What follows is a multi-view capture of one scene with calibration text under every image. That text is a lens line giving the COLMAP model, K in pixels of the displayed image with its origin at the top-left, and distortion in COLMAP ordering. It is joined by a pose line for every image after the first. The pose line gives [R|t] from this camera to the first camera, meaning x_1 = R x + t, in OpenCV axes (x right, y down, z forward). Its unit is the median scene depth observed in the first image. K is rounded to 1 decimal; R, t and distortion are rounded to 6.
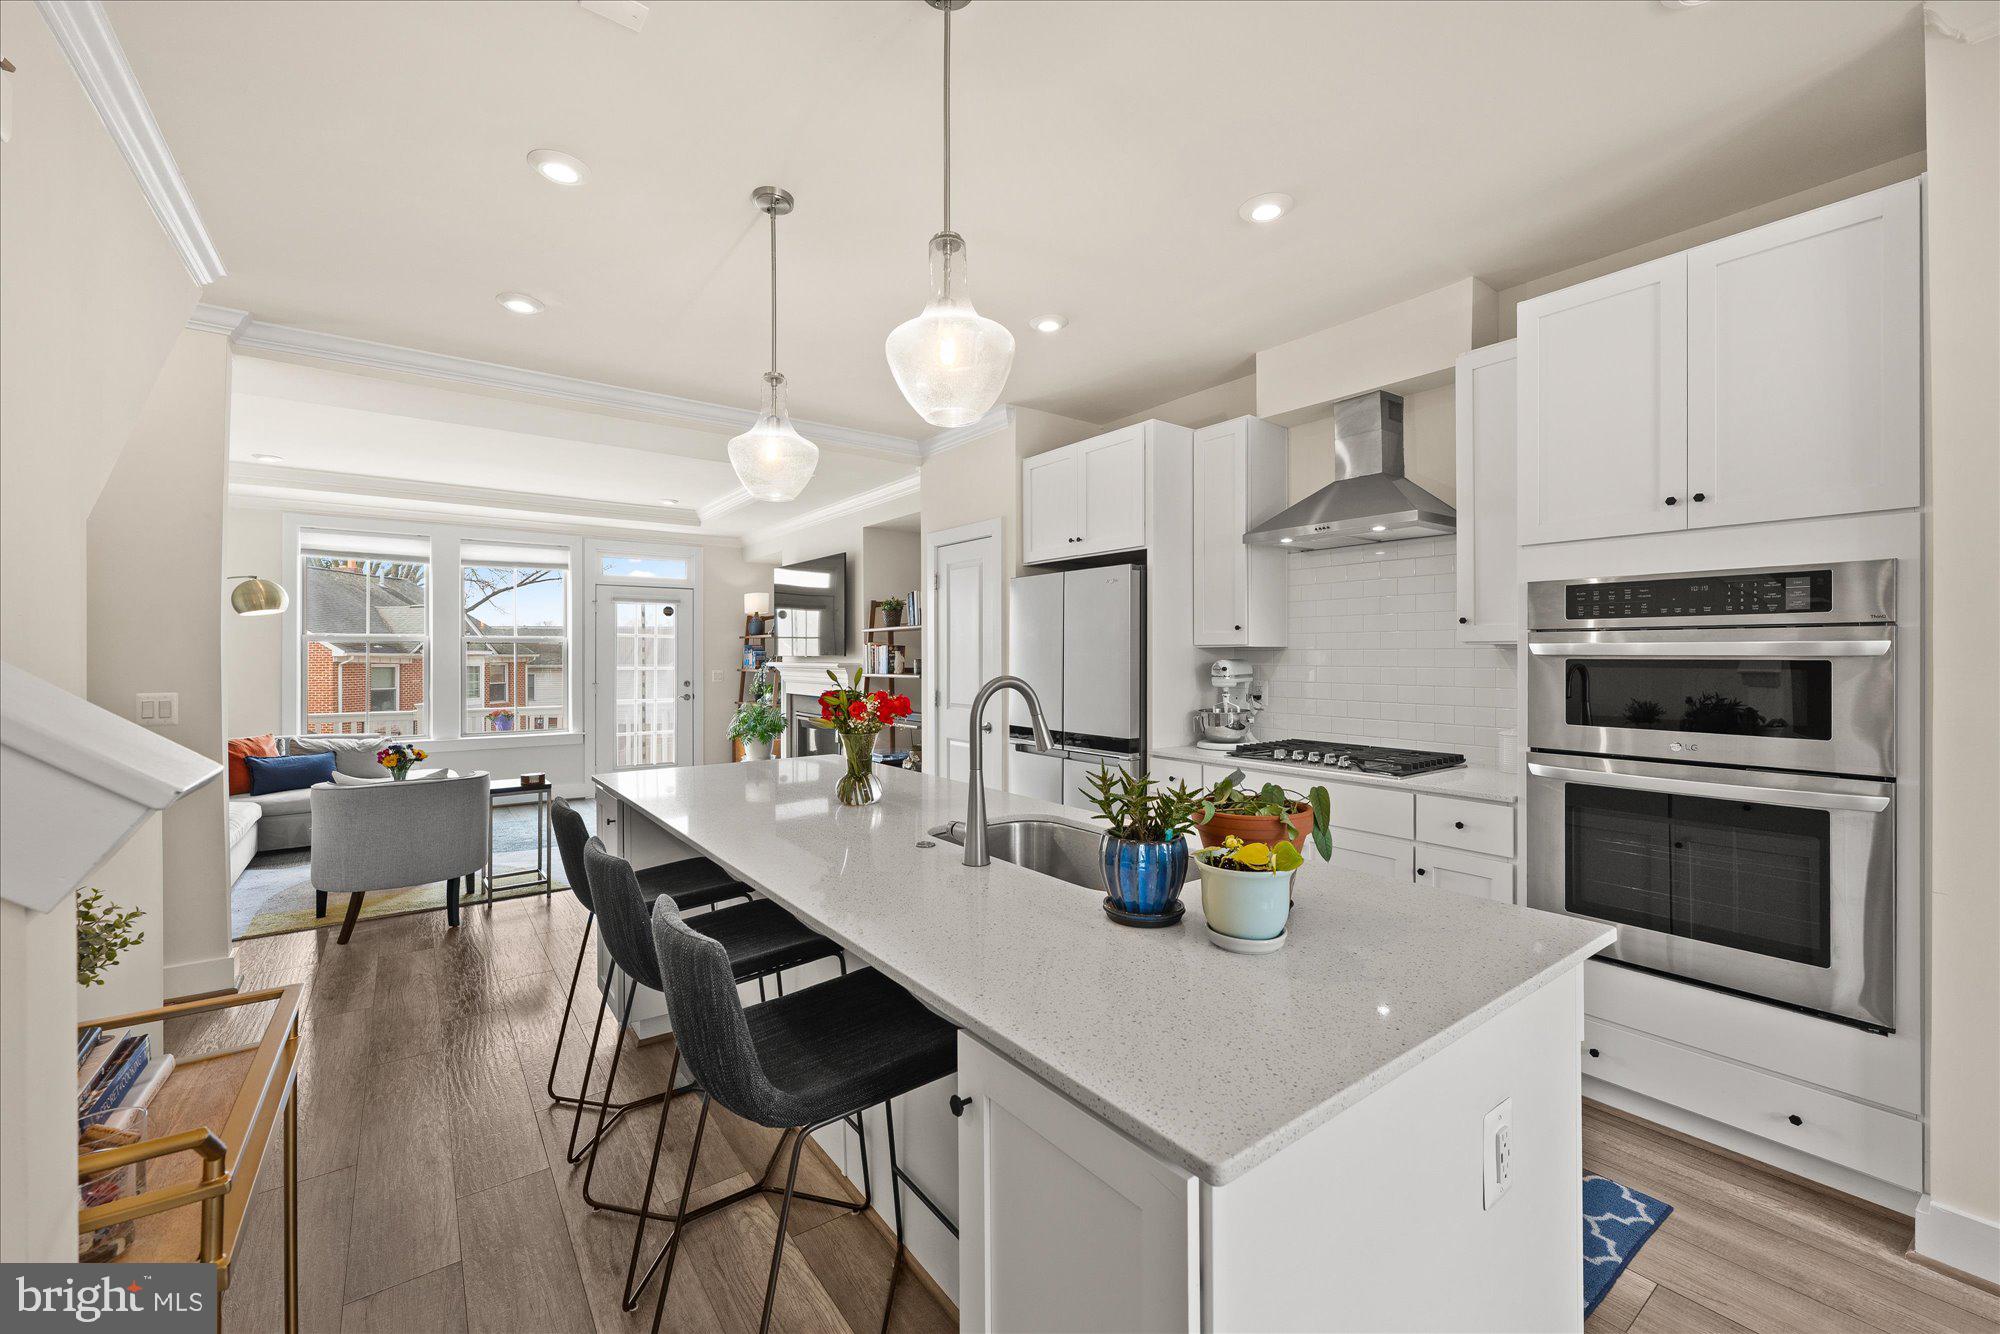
lens RADIAL K [[789.3, 0, 1002.3], [0, 789.3, 660.8], [0, 0, 1]] dist [-0.001097, -0.000026]
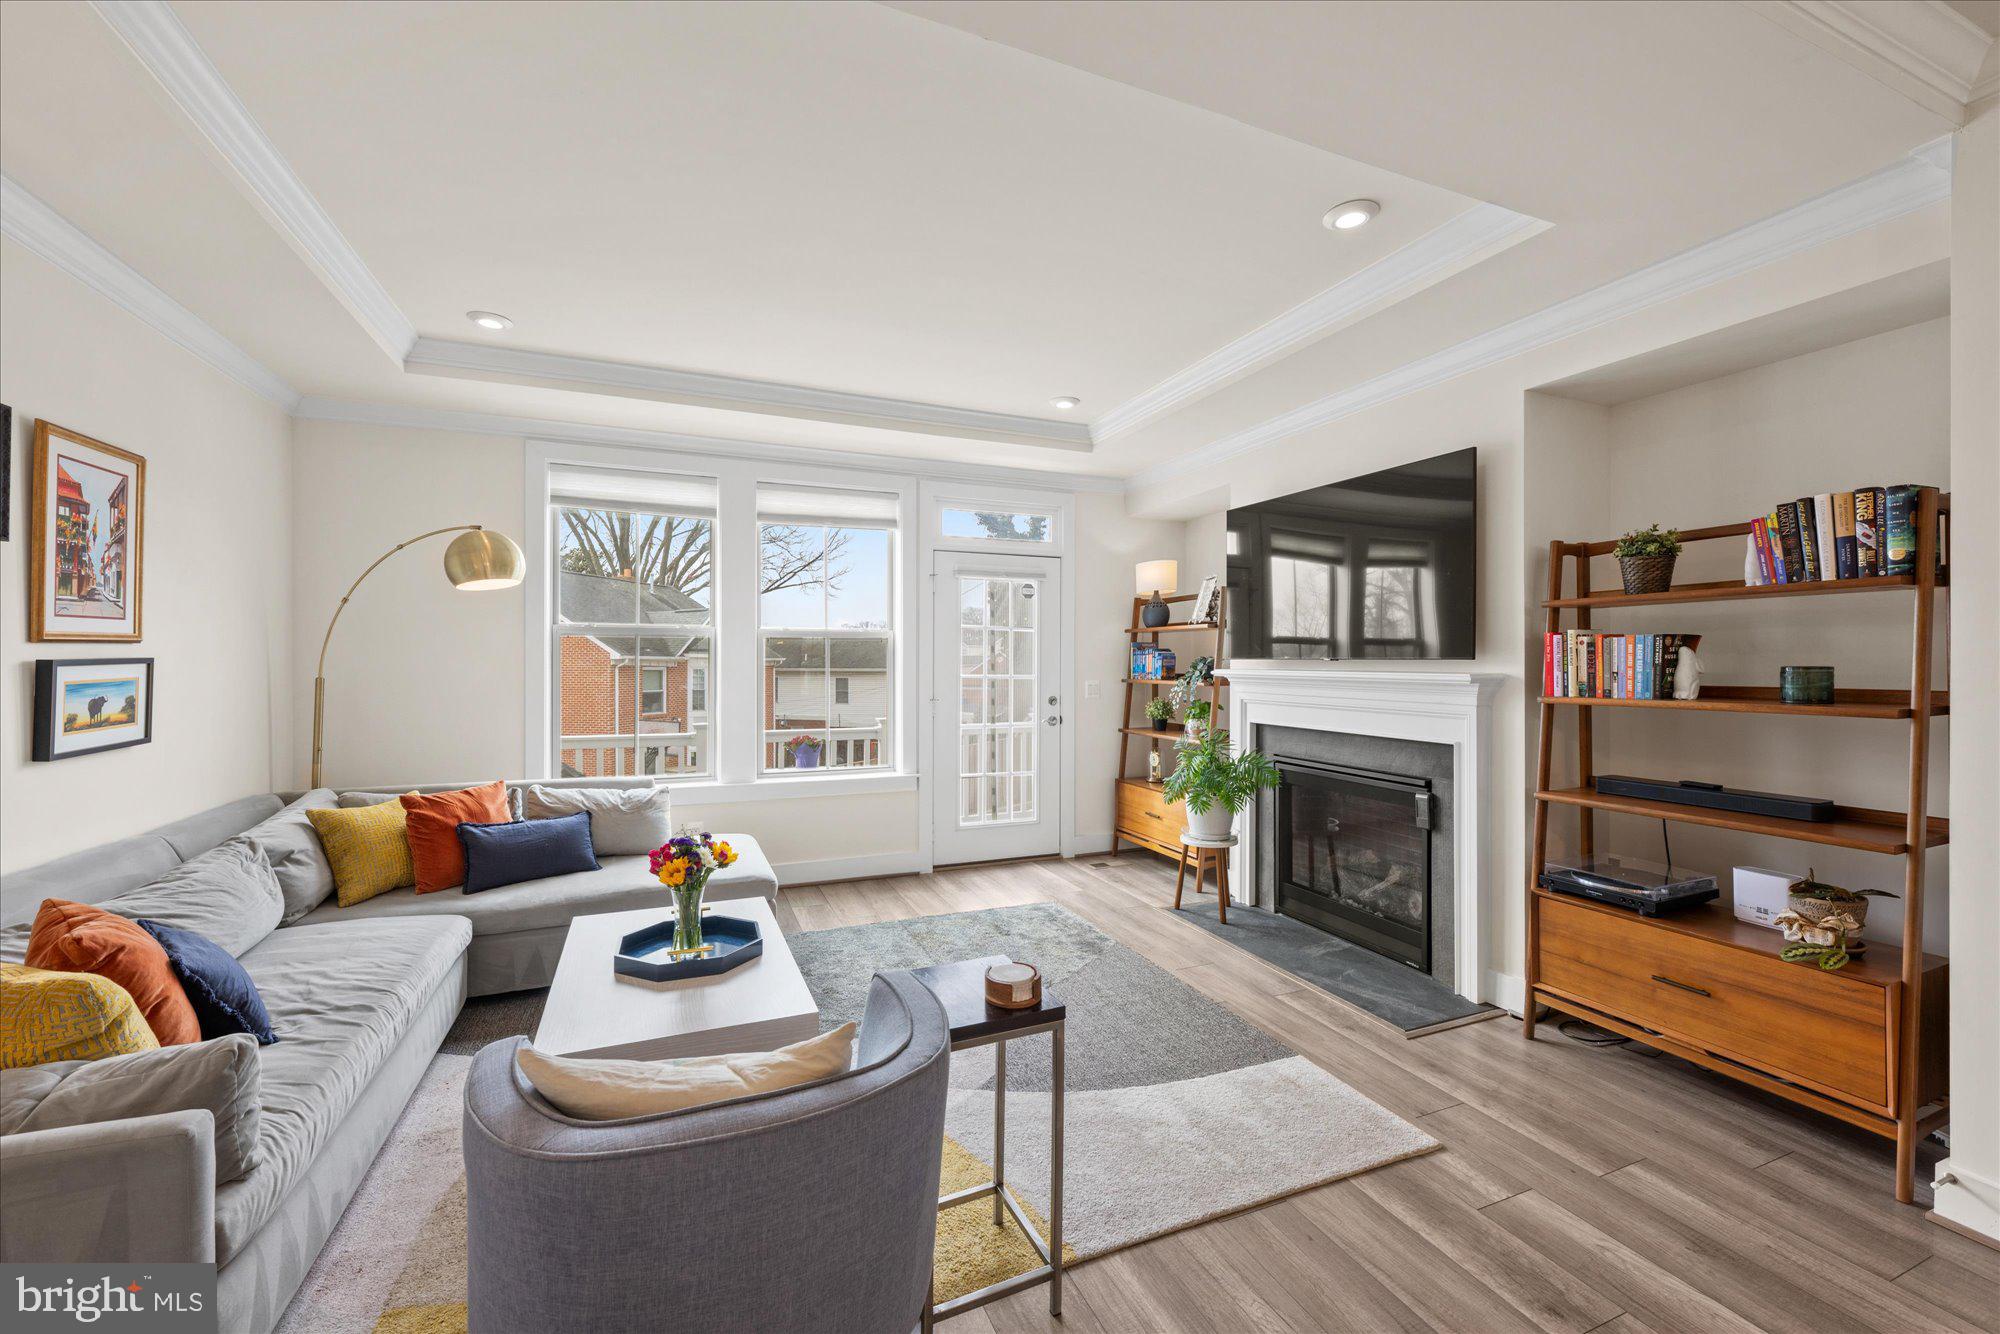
lens RADIAL K [[789.3, 0, 1002.3], [0, 789.3, 660.8], [0, 0, 1]] dist [-0.001097, -0.000026]
pose [[0.969531, 0.004224, -0.244930, -0.301461], [-0.005742, 0.999968, -0.005484, -0.000736], [0.244899, 0.006723, 0.969525, 0.377626]]
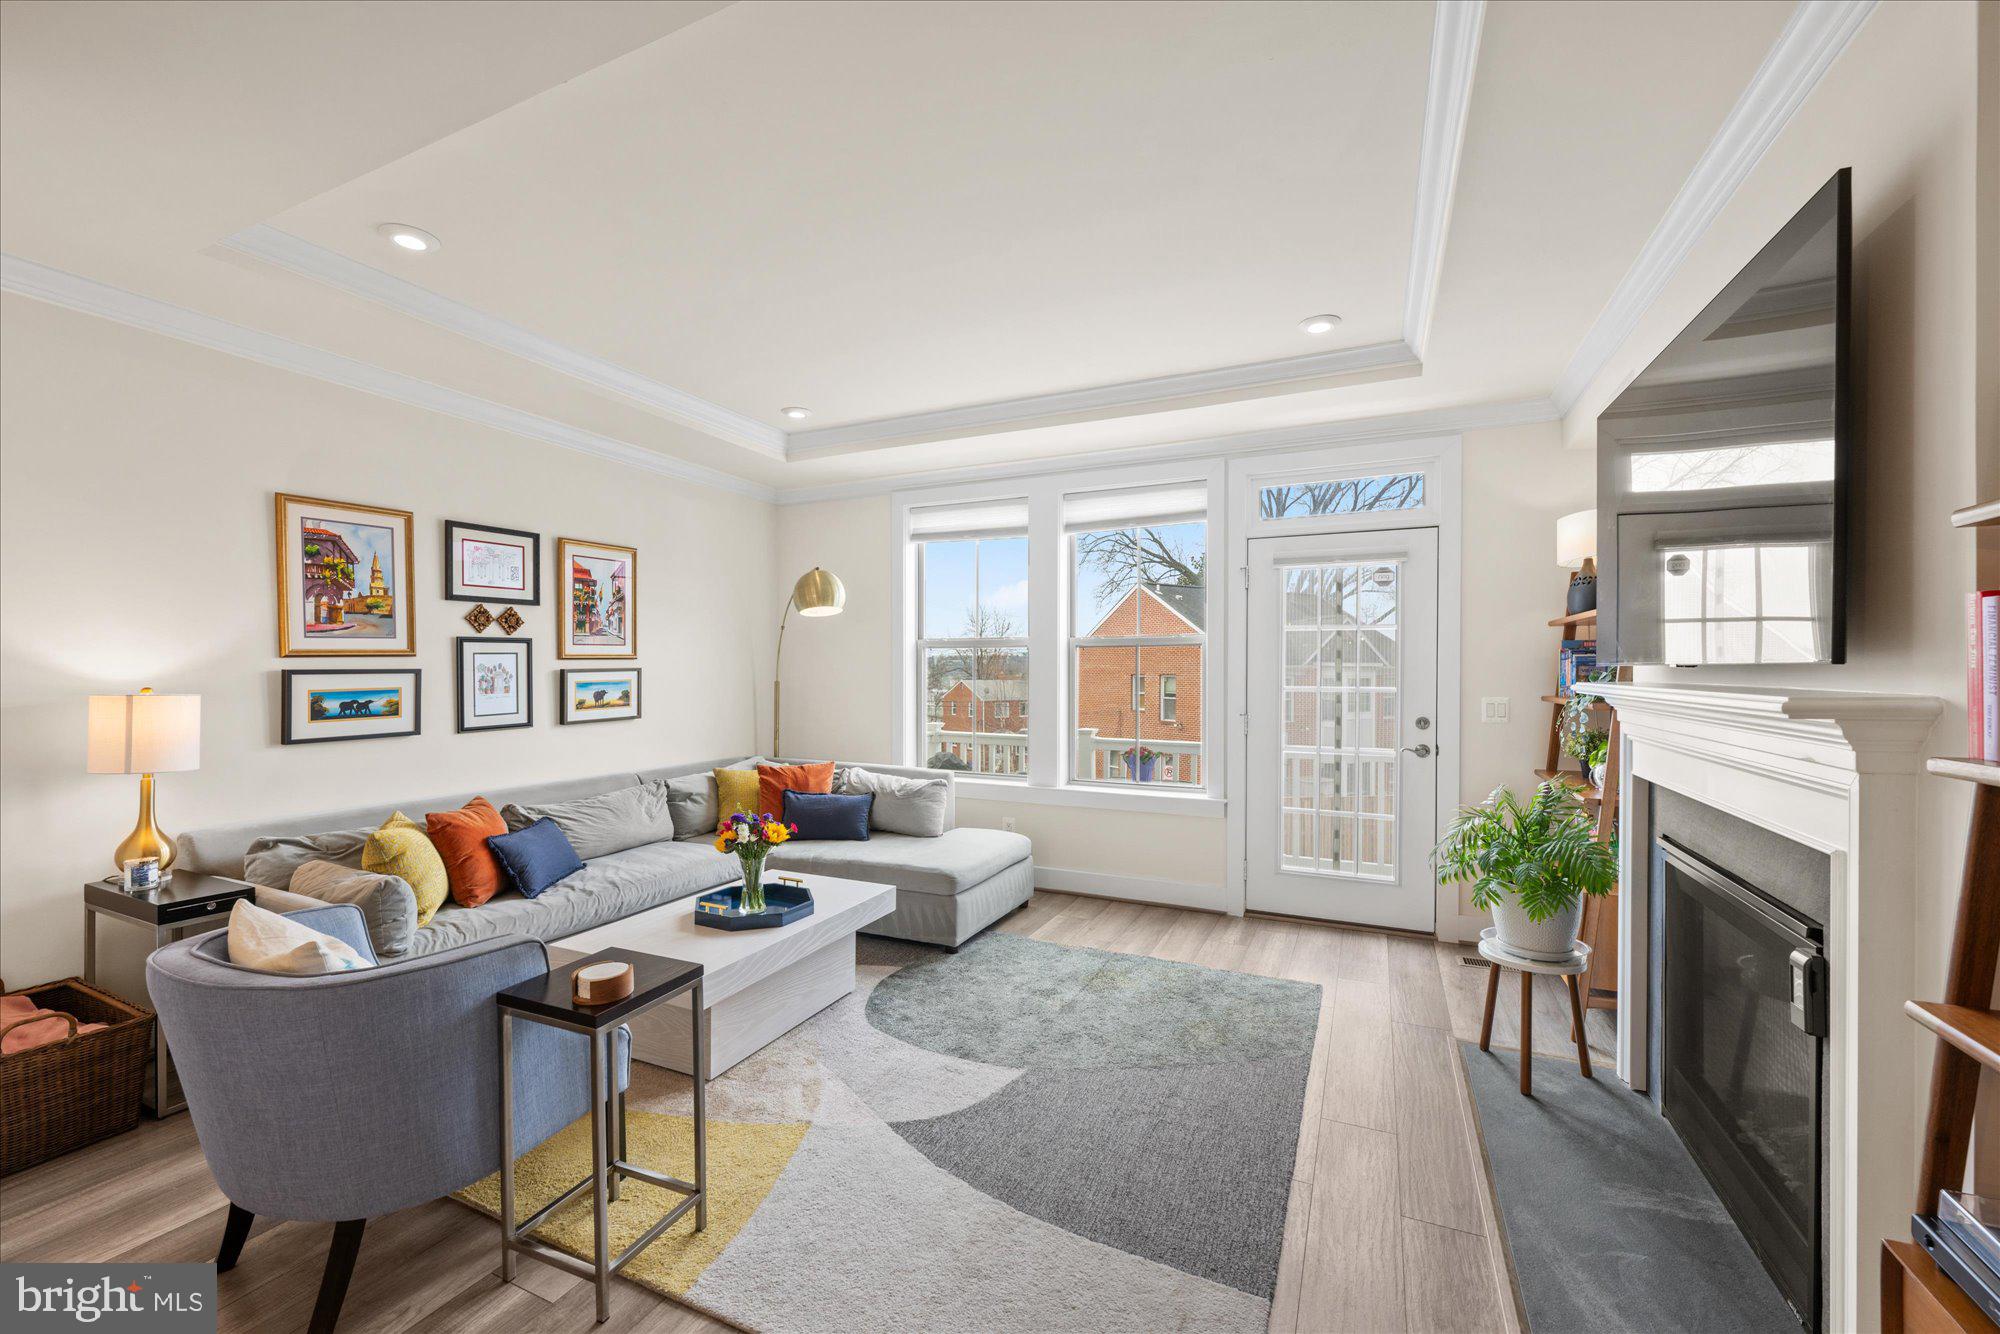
lens RADIAL K [[802.6, 0, 1005.2], [0, 802.6, 673.6], [0, 0, 1]] dist [-0.001290, -0.000004]
pose [[0.473798, 0.009152, -0.880586, -0.094368], [-0.006700, 0.999955, 0.006788, -0.003365], [0.880608, 0.002684, 0.473838, 0.584511]]
